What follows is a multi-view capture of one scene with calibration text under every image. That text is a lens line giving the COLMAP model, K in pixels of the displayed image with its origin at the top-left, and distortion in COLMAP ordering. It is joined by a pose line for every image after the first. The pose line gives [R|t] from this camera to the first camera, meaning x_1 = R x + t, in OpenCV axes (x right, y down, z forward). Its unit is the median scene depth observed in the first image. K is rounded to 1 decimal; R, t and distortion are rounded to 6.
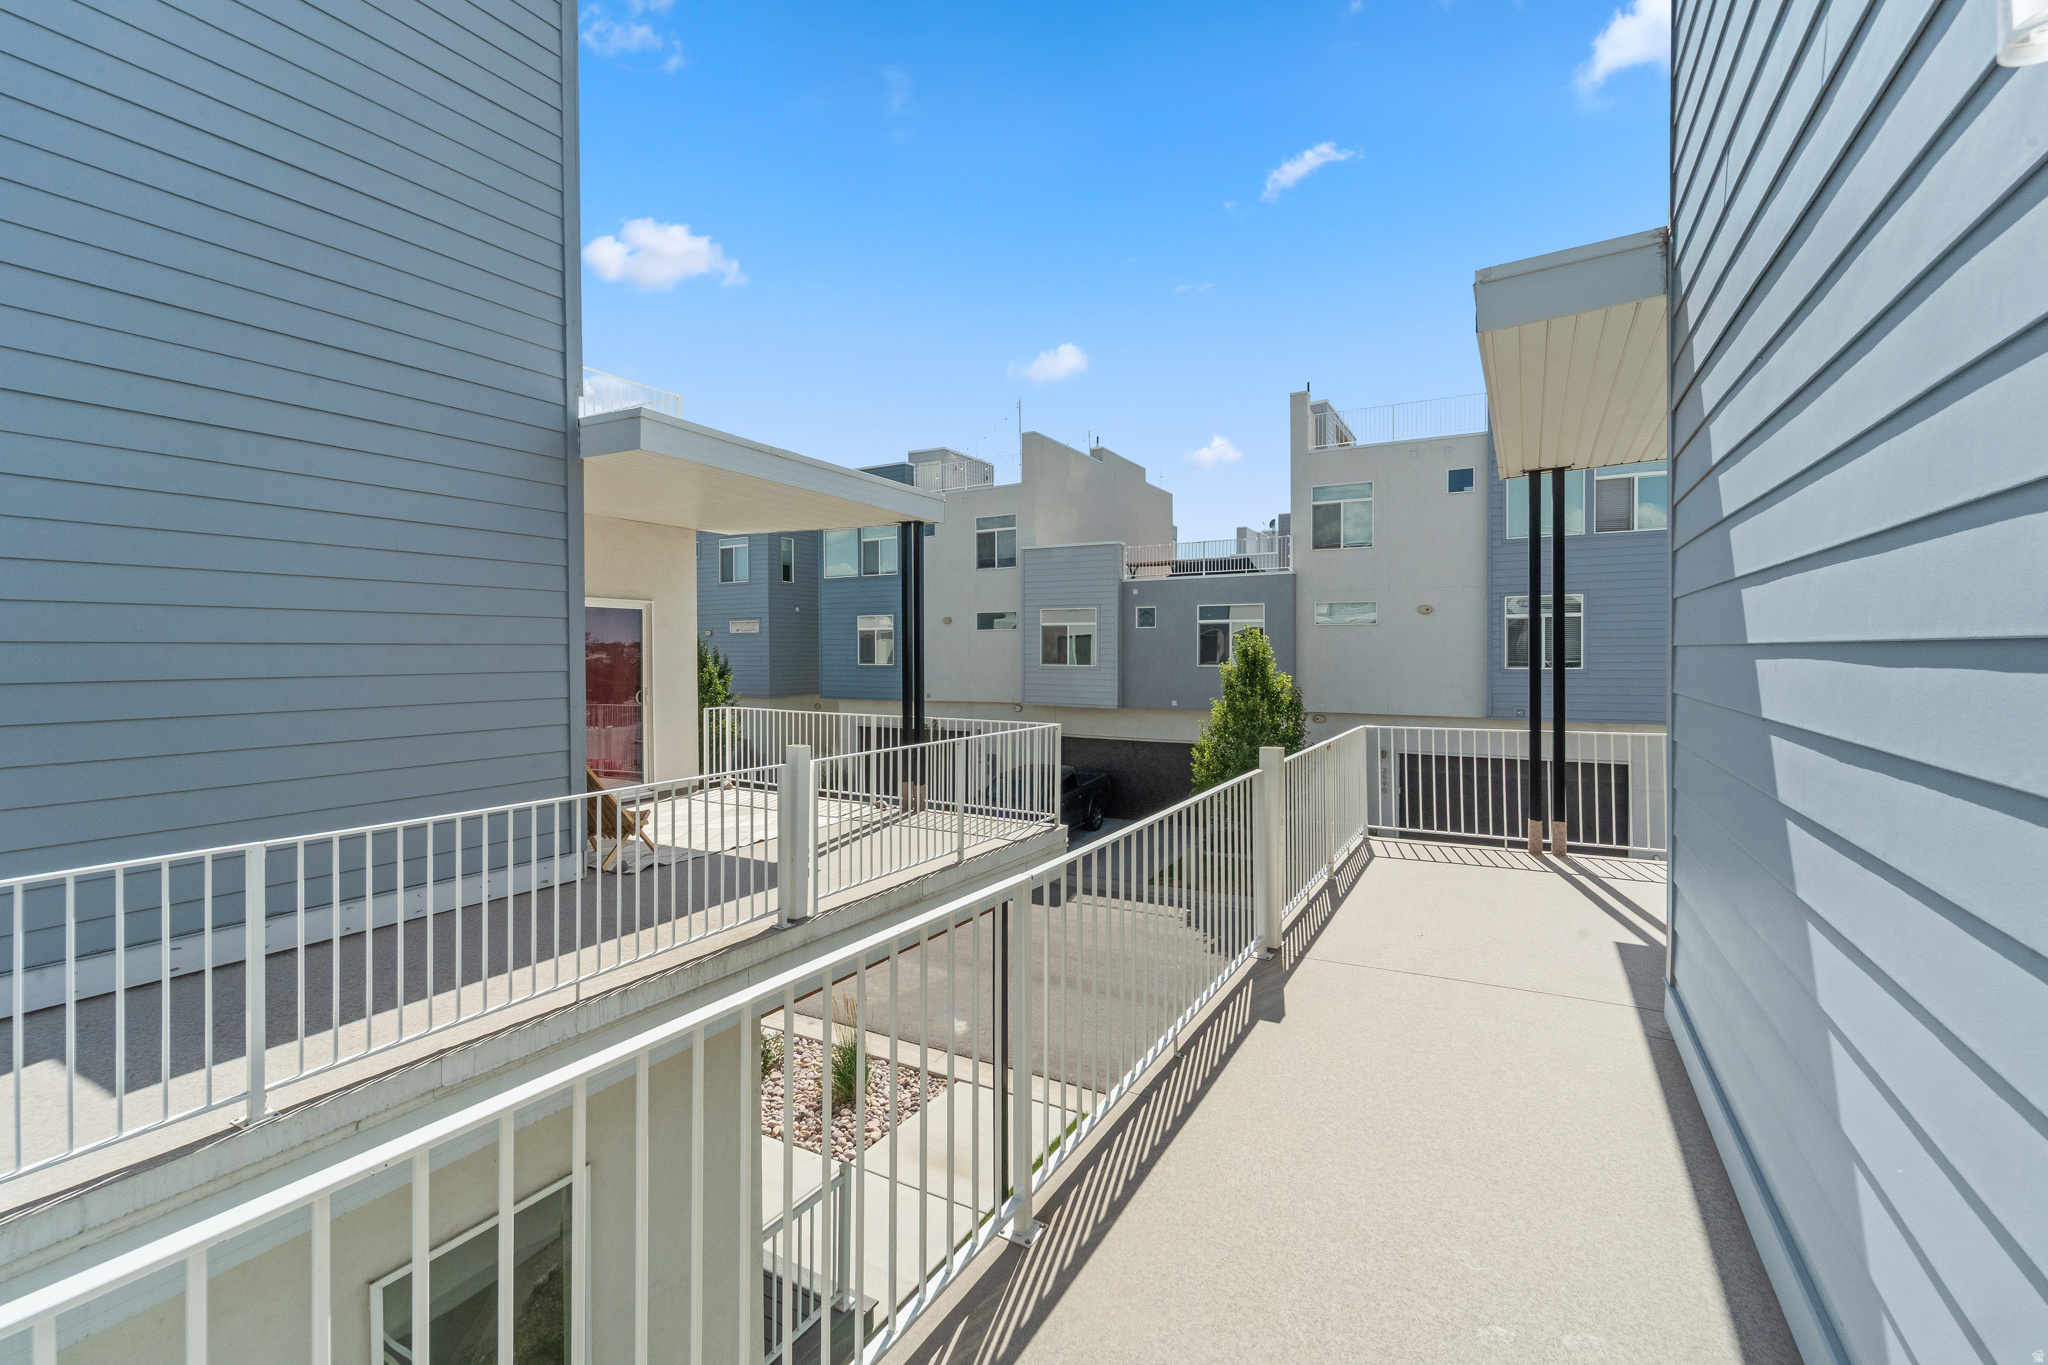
lens RADIAL K [[864.5, 0, 1016.0], [0, 864.5, 652.5], [0, 0, 1]] dist [0.000019, -0.003180]
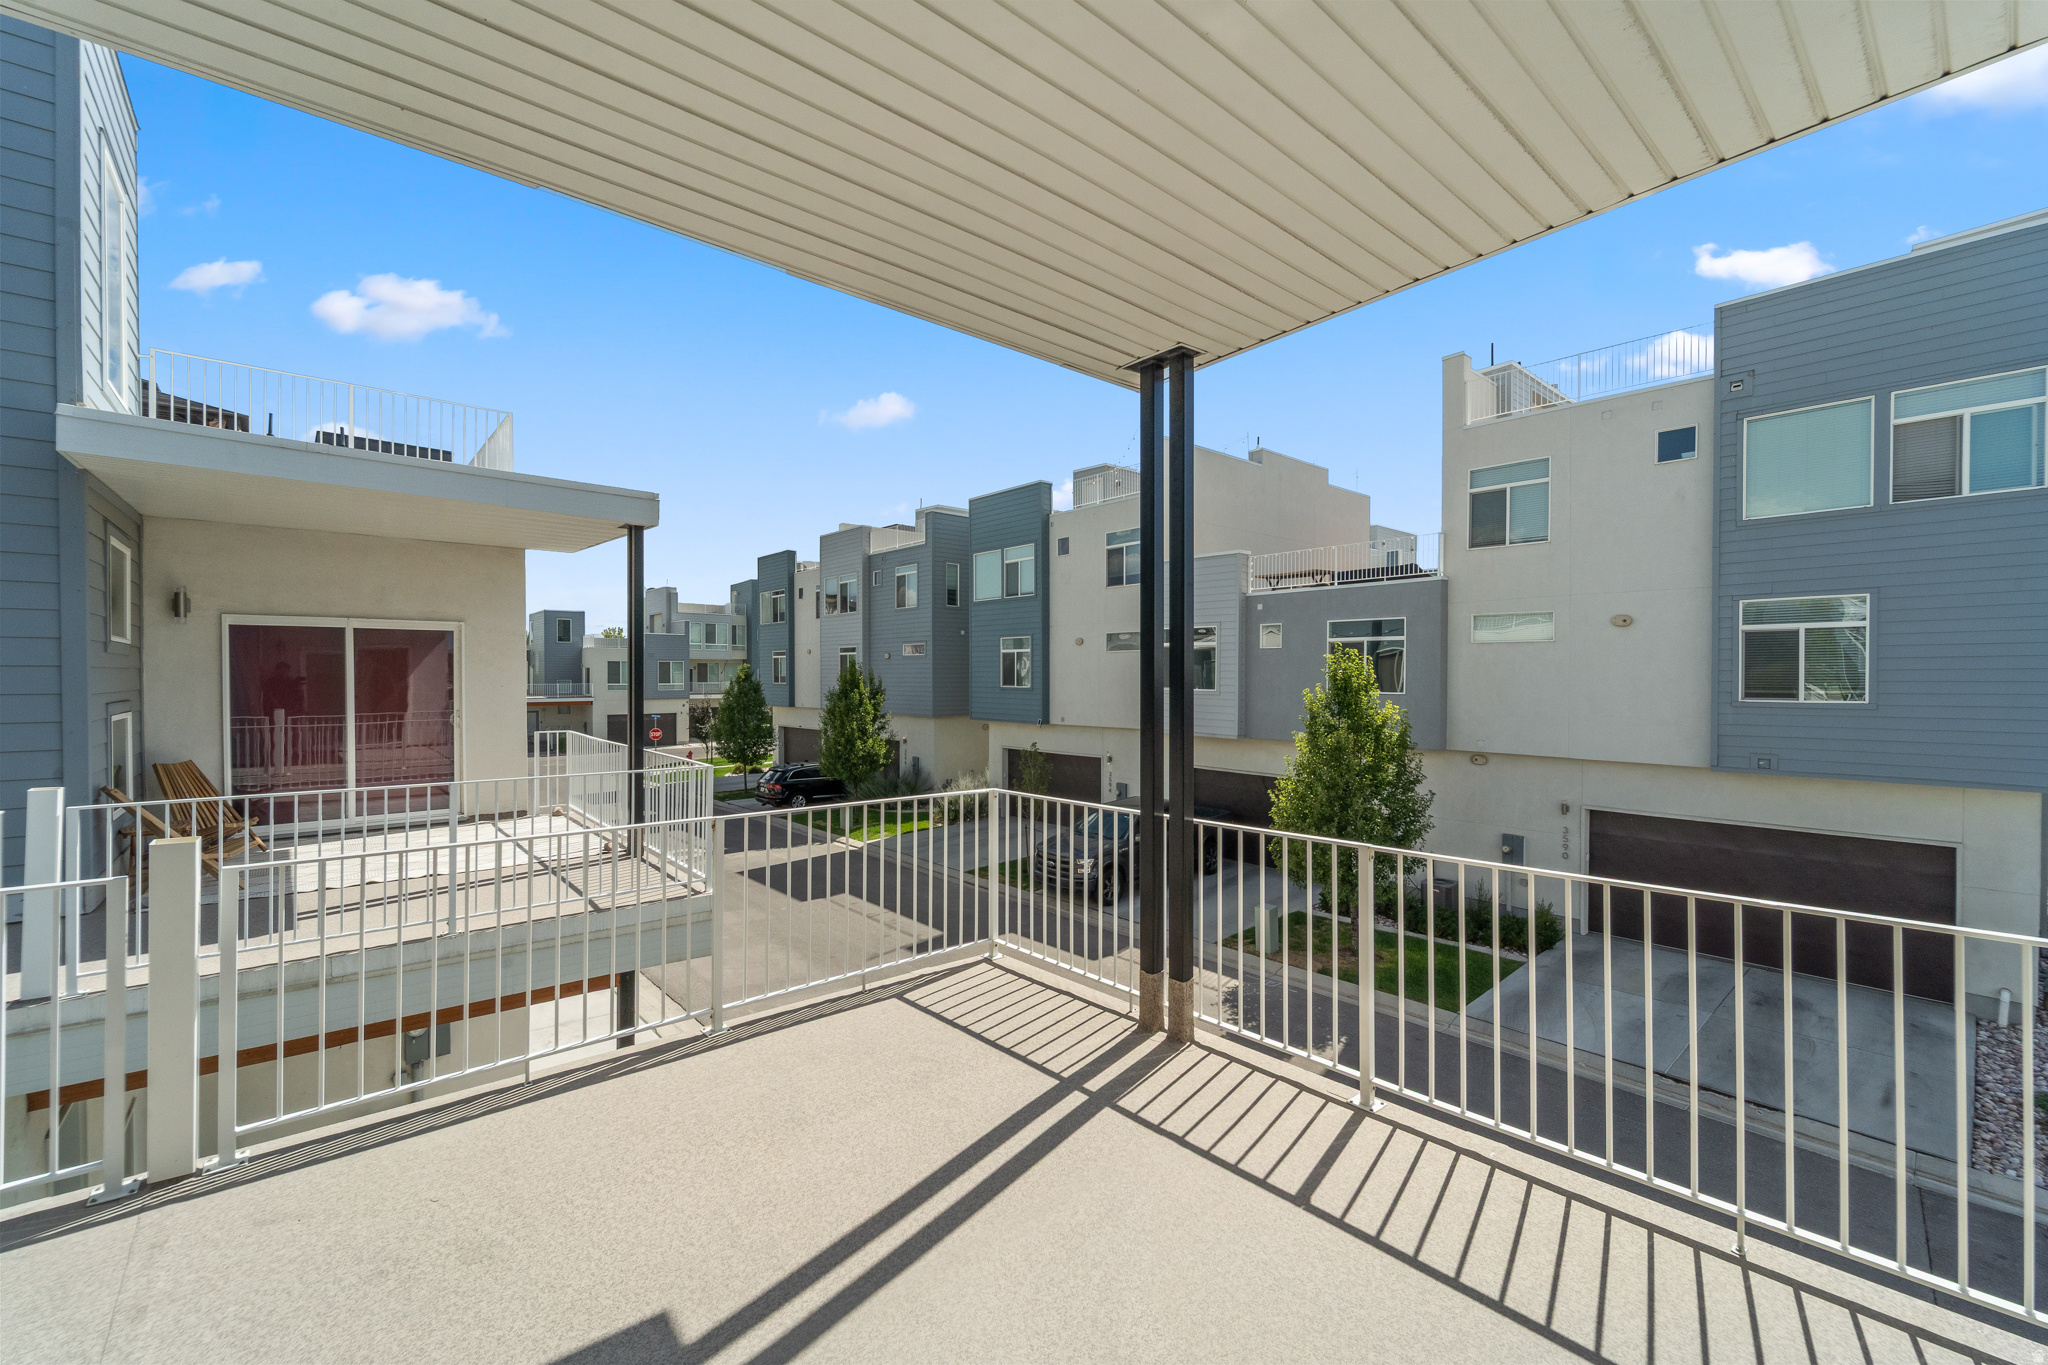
lens RADIAL K [[831.2, 0, 1022.8], [0, 831.2, 677.9], [0, 0, 1]] dist [-0.000010, -0.000320]
pose [[0.943189, 0.005115, -0.332217, 0.232943], [-0.003806, 0.999982, 0.004589, -0.001049], [0.332235, -0.003064, 0.943192, 0.148816]]
